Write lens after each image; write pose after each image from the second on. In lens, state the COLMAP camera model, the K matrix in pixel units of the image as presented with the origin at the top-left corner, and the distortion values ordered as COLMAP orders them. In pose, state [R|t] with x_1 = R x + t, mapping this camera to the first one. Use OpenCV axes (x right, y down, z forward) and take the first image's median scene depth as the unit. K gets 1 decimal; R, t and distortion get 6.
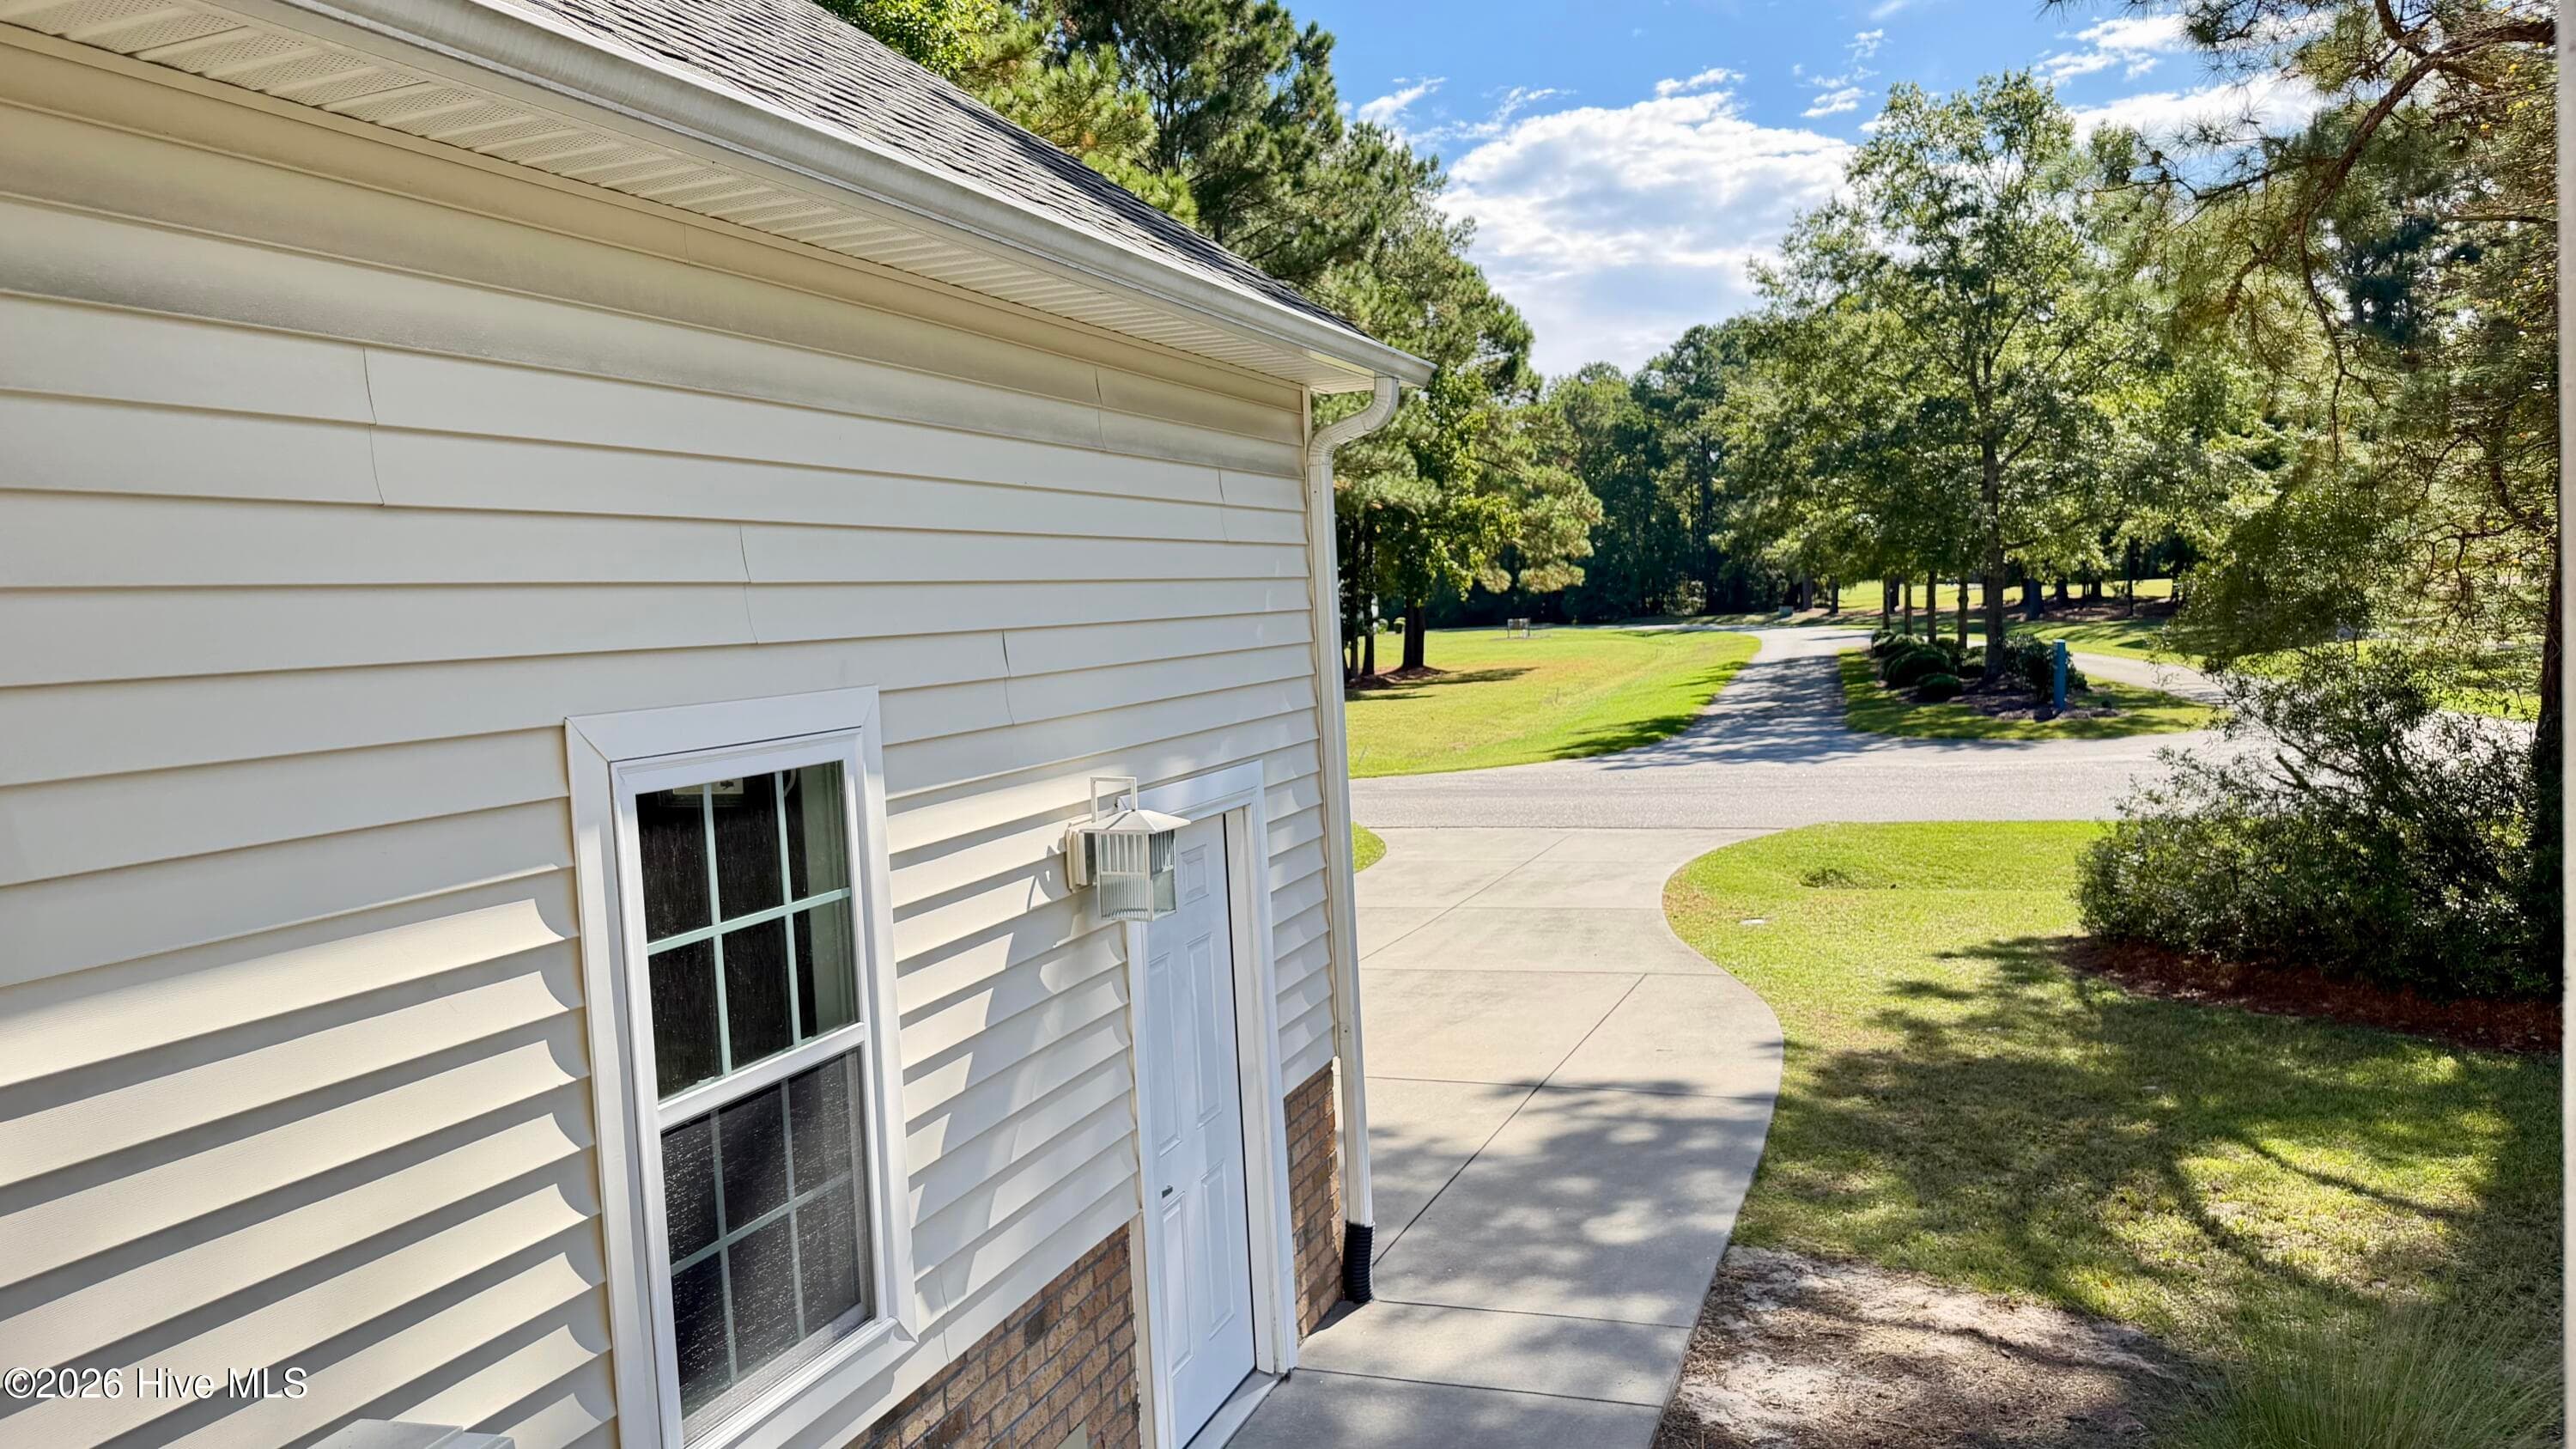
lens RADIAL K [[1807.1, 0, 1283.4], [0, 1807.1, 707.4], [0, 0, 1]] dist [0.009930, -0.015954]
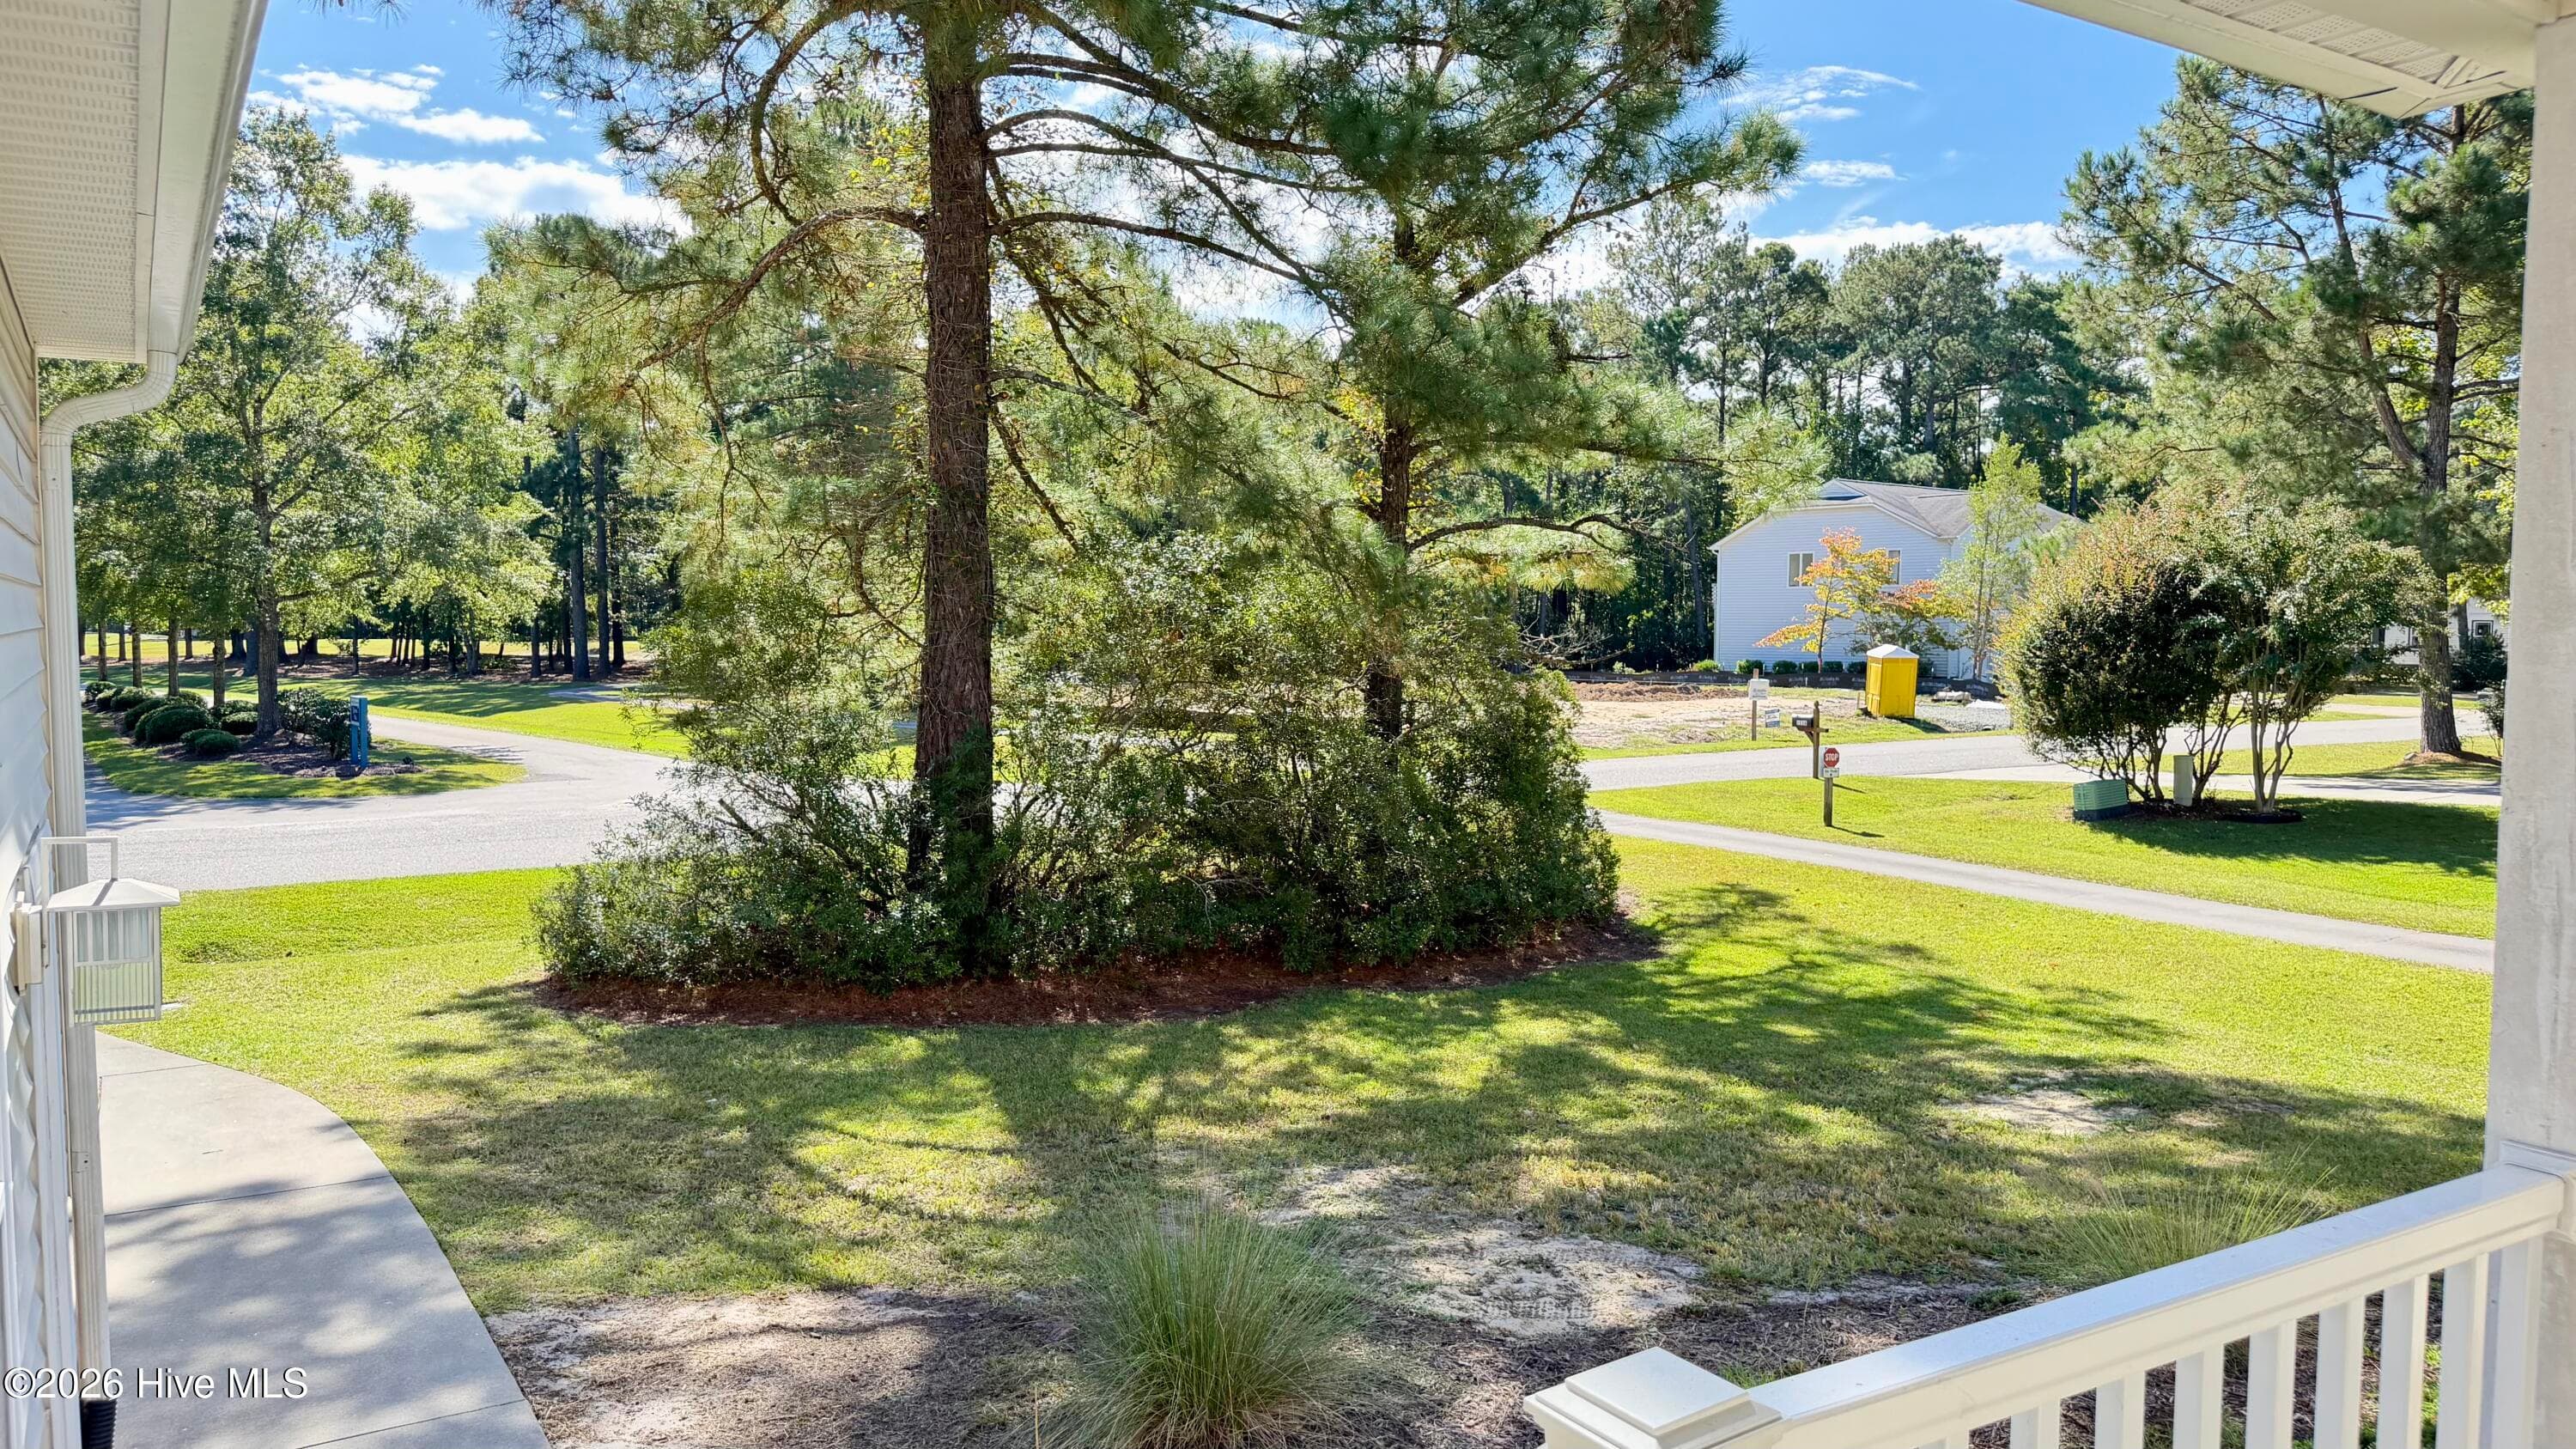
lens RADIAL K [[1807.1, 0, 1229.1], [0, 1807.1, 719.7], [0, 0, 1]] dist [0.009930, -0.015954]
pose [[0.615561, 0.004775, 0.788075, -0.210806], [0.015438, 0.999717, -0.018116, 0.003176], [-0.787938, 0.023318, 0.615313, 0.074350]]
